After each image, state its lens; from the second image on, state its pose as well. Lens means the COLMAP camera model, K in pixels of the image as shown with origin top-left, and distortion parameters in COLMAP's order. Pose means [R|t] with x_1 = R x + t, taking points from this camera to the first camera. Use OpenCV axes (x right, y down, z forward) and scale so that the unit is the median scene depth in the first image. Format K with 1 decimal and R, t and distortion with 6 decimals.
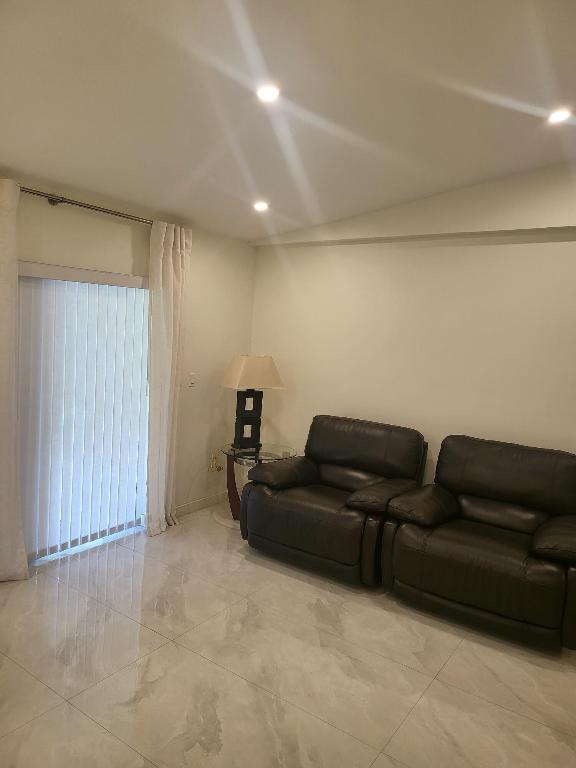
lens RADIAL K [[539.9, 0, 292.7], [0, 539.9, 382.0], [0, 0, 1]] dist [0.053718, -0.042613]
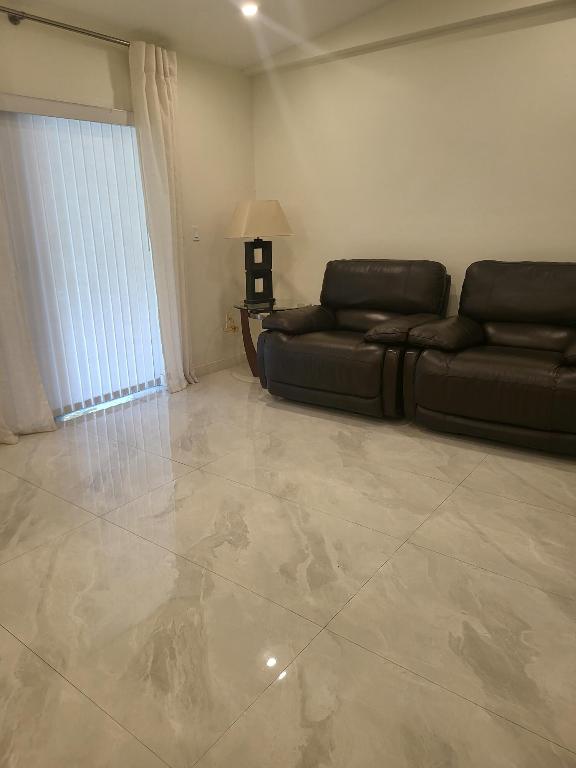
lens RADIAL K [[539.9, 0, 284.8], [0, 539.9, 385.8], [0, 0, 1]] dist [0.053718, -0.042613]
pose [[0.995615, -0.068408, -0.063812, 0.014158], [0.079437, 0.978480, 0.190440, 0.116989], [0.049411, -0.194674, 0.979623, 0.037940]]
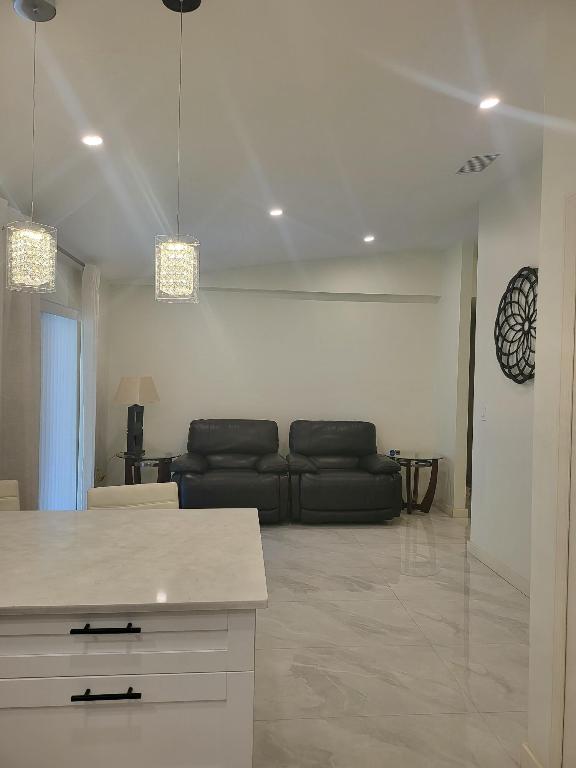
lens RADIAL K [[539.9, 0, 292.8], [0, 539.9, 382.5], [0, 0, 1]] dist [0.053718, -0.042613]
pose [[0.759352, -0.044568, 0.649152, -0.803240], [0.084581, 0.995948, -0.030562, 0.040941], [-0.645159, 0.078114, 0.760045, -0.195116]]
